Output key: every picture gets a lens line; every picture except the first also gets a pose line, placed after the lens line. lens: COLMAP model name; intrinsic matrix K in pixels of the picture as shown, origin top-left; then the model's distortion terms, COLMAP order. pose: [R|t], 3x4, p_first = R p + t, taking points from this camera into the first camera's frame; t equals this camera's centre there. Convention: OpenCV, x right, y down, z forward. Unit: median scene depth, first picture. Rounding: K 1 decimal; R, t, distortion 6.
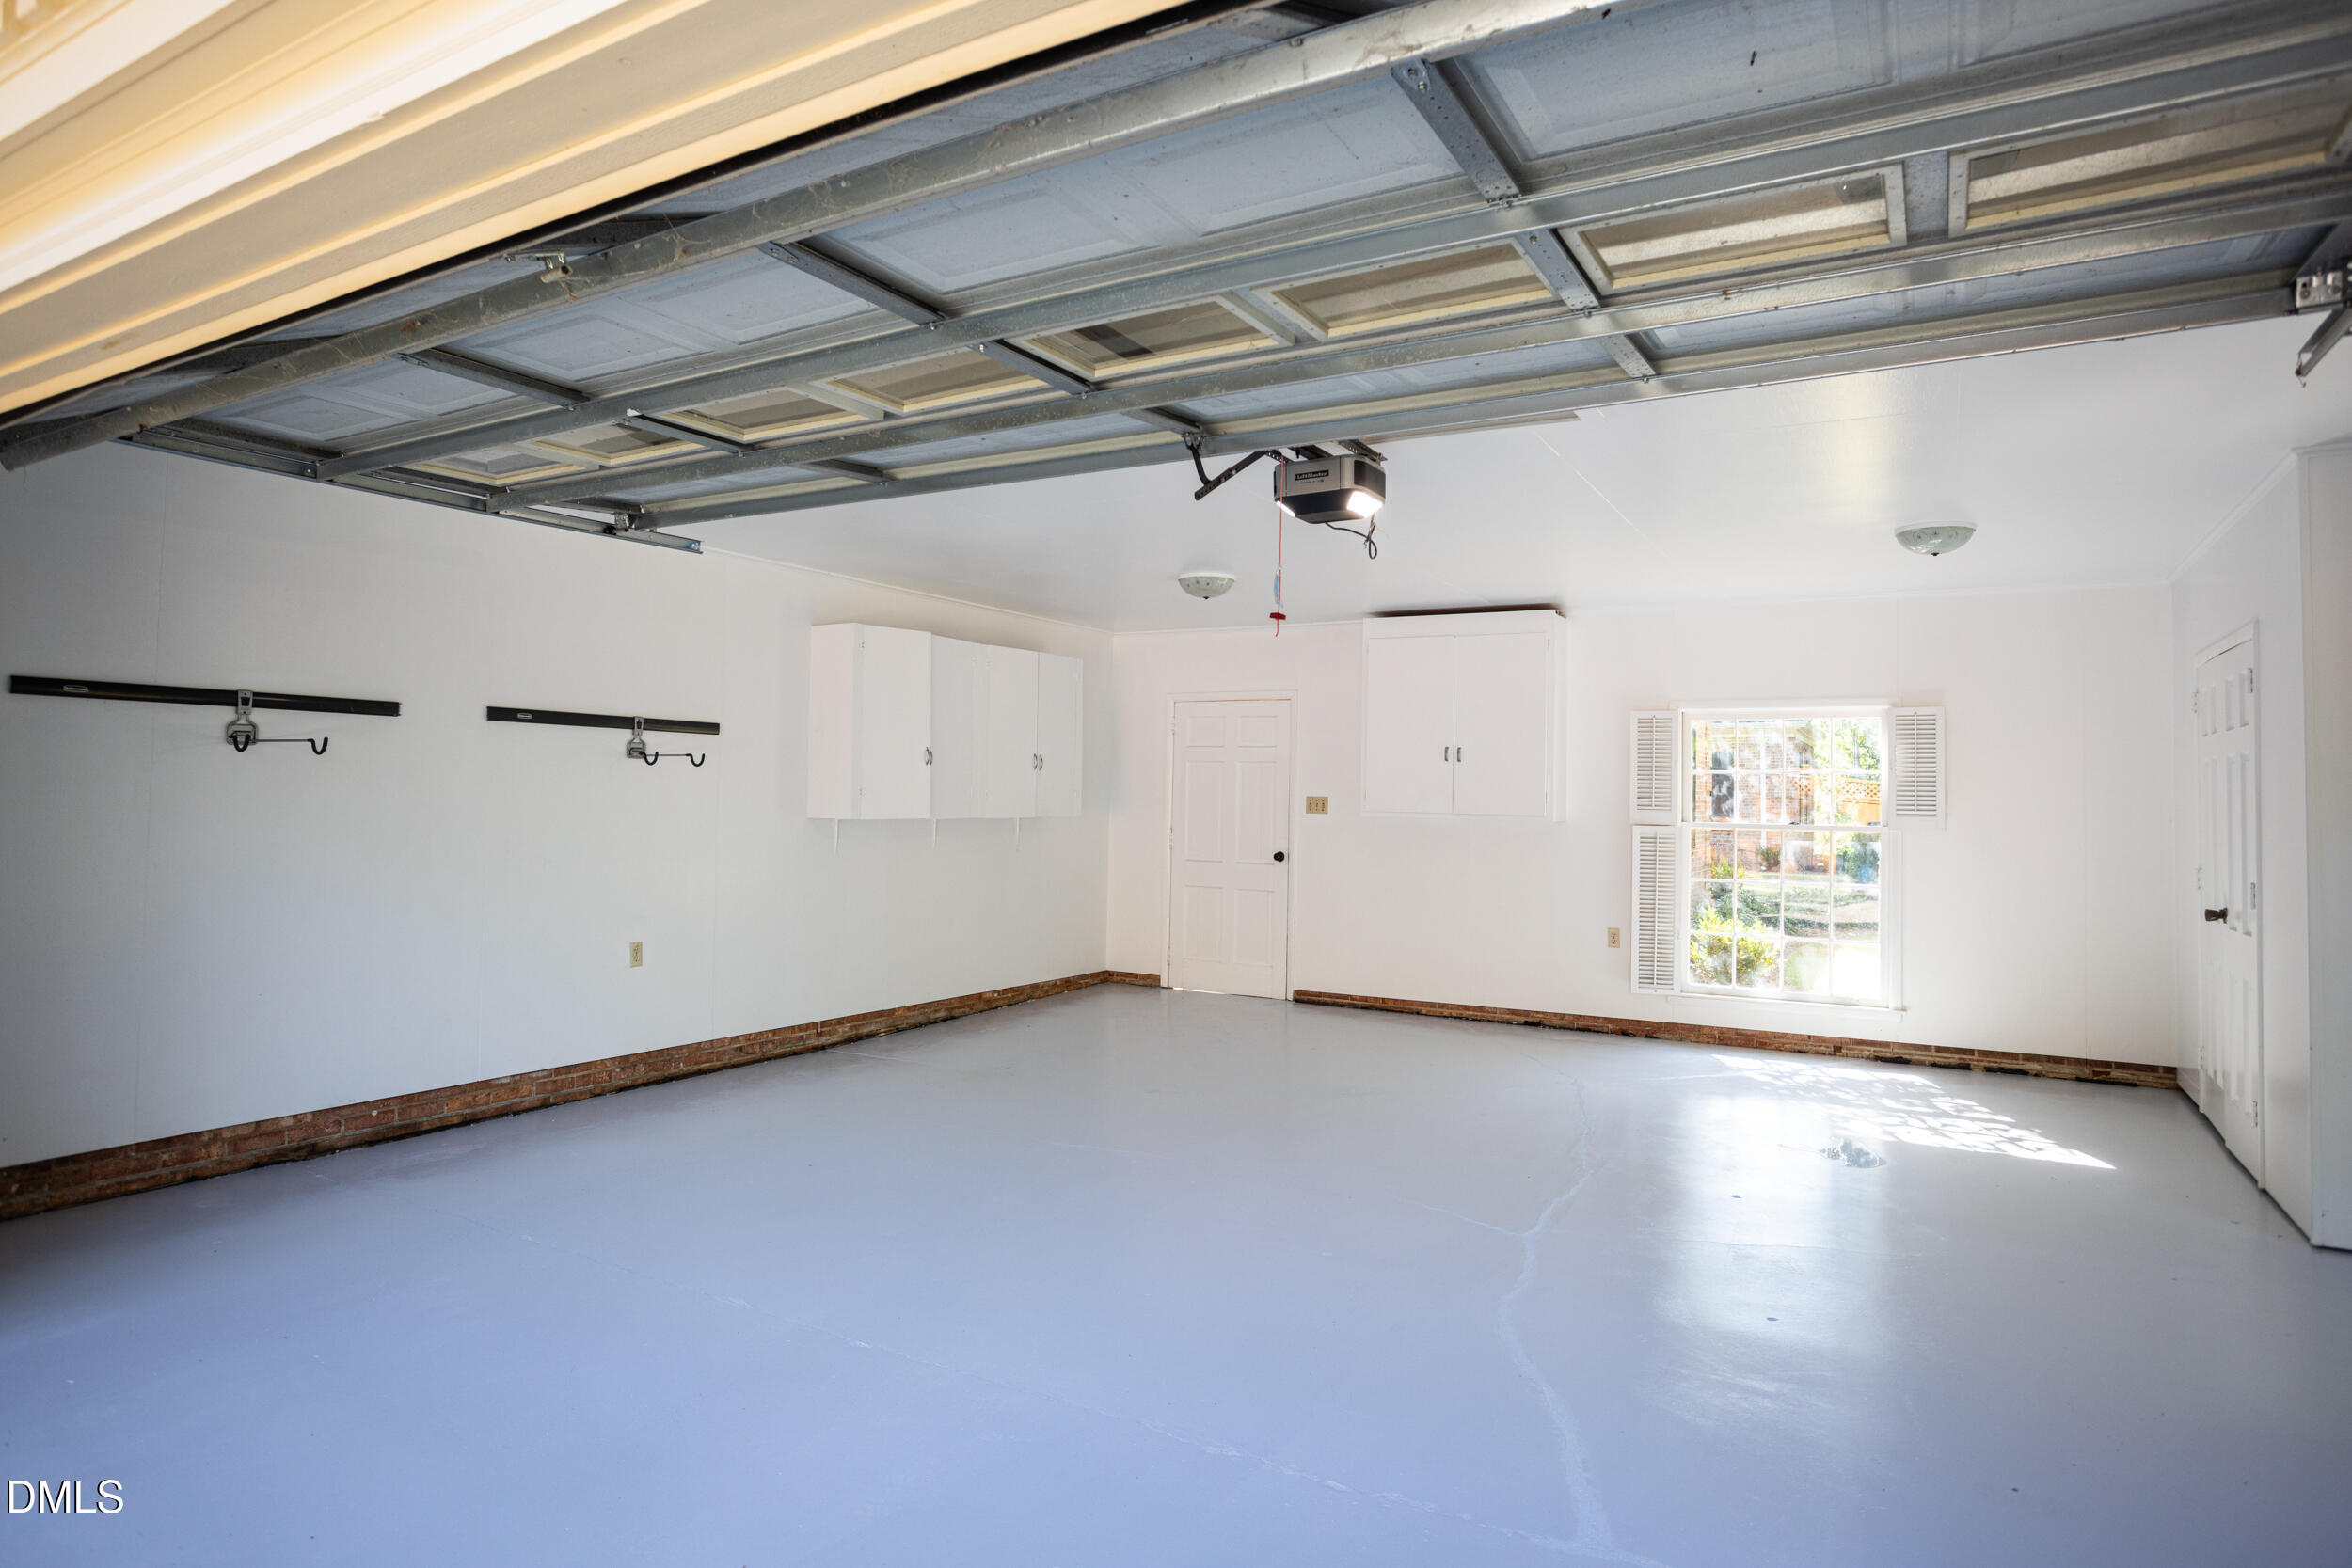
lens RADIAL K [[1379.4, 0, 1175.6], [0, 1379.4, 760.1], [0, 0, 1]] dist [-0.060935, -0.000056]
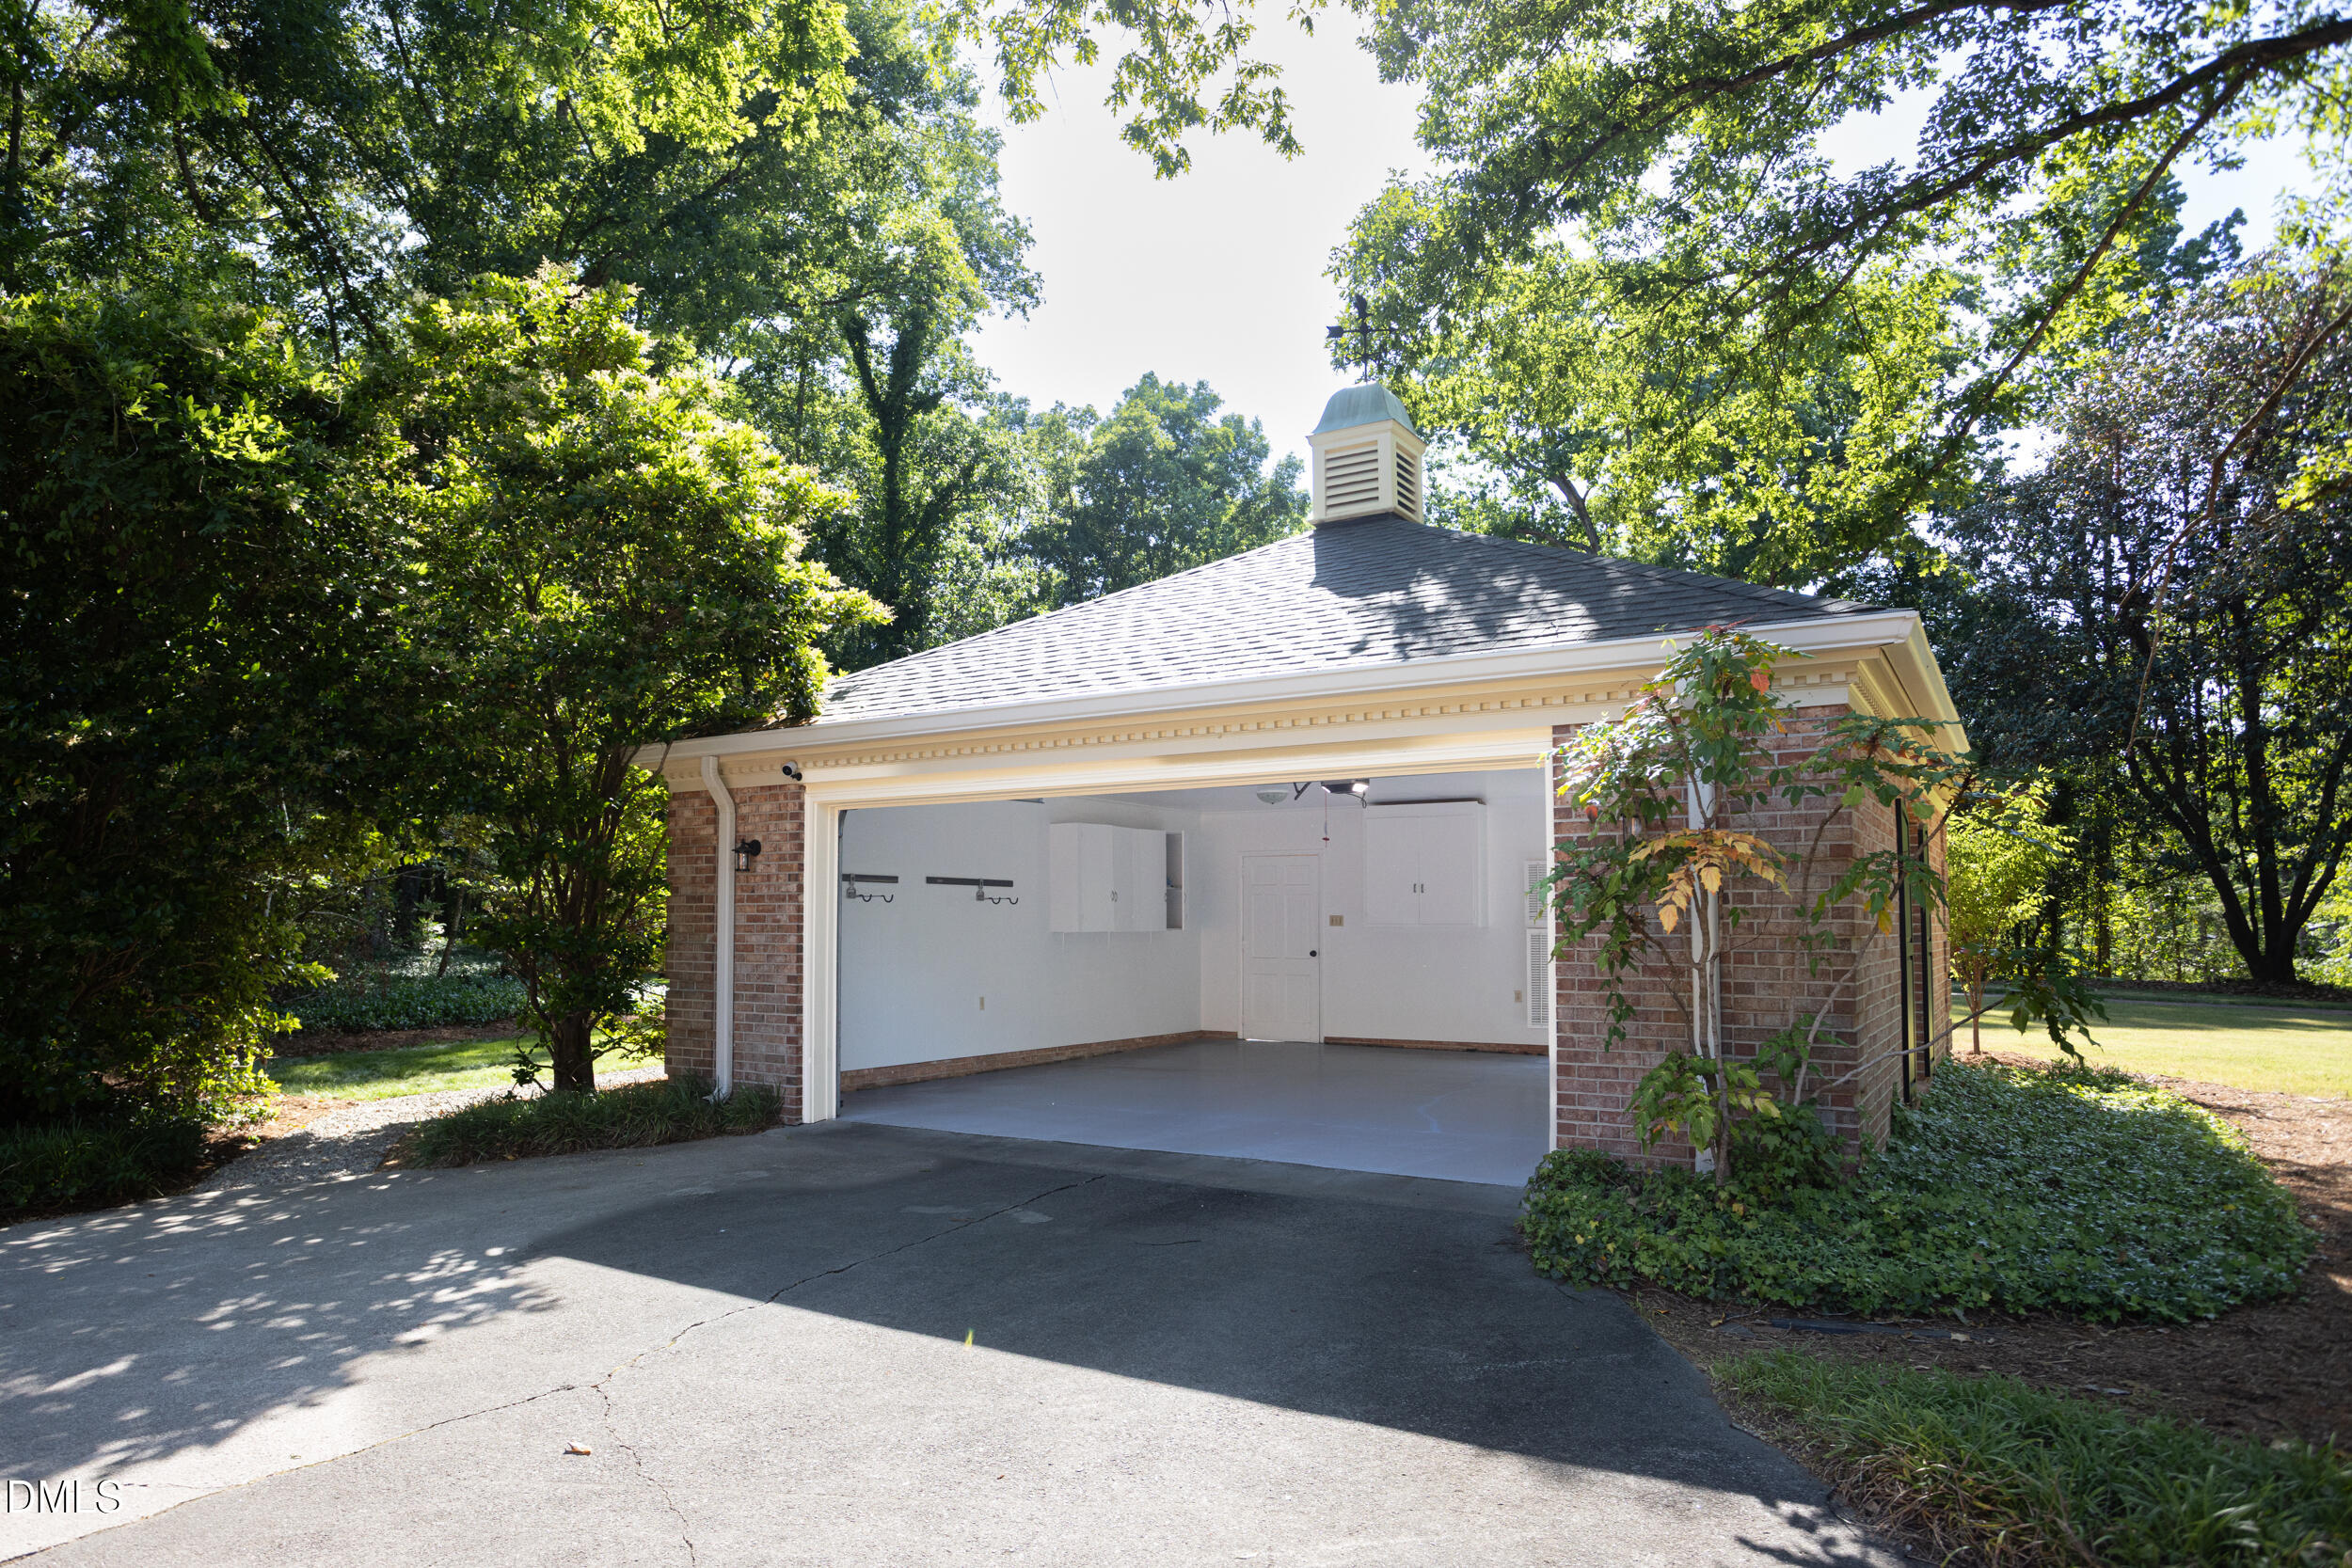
lens RADIAL K [[1379.4, 0, 1175.6], [0, 1379.4, 760.1], [0, 0, 1]] dist [-0.060935, -0.000056]
pose [[0.999697, -0.019780, -0.014684, -0.071995], [0.018385, 0.995794, -0.089753, -0.015741], [0.016398, 0.089456, 0.995856, -0.775258]]
